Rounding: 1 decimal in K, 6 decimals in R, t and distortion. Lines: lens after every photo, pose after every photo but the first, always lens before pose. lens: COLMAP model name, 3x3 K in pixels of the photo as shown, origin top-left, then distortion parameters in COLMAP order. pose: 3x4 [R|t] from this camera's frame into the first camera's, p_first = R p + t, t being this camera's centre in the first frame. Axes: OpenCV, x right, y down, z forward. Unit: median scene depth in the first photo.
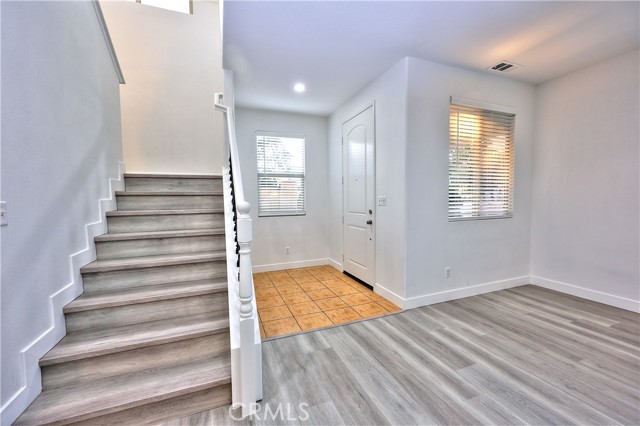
lens RADIAL K [[258.2, 0, 320.3], [0, 258.2, 208.8], [0, 0, 1]] dist [0.002247, -0.000007]
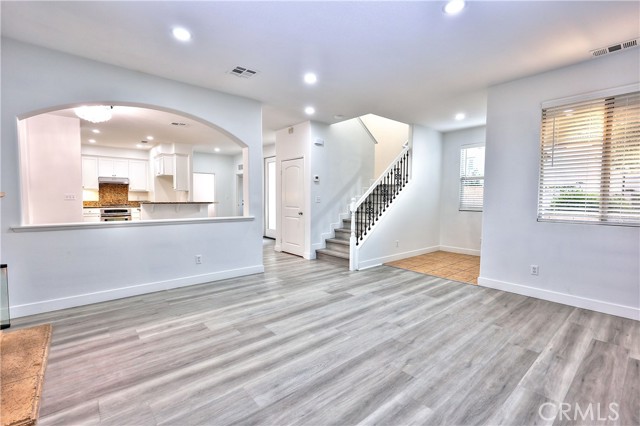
lens RADIAL K [[285.3, 0, 320.8], [0, 285.3, 212.9], [0, 0, 1]] dist [0.002726, 0.000068]
pose [[0.323195, 0.066579, -0.943987, 1.772784], [-0.044901, 0.997477, 0.054979, -0.011792], [0.945266, 0.024617, 0.325369, -0.267682]]
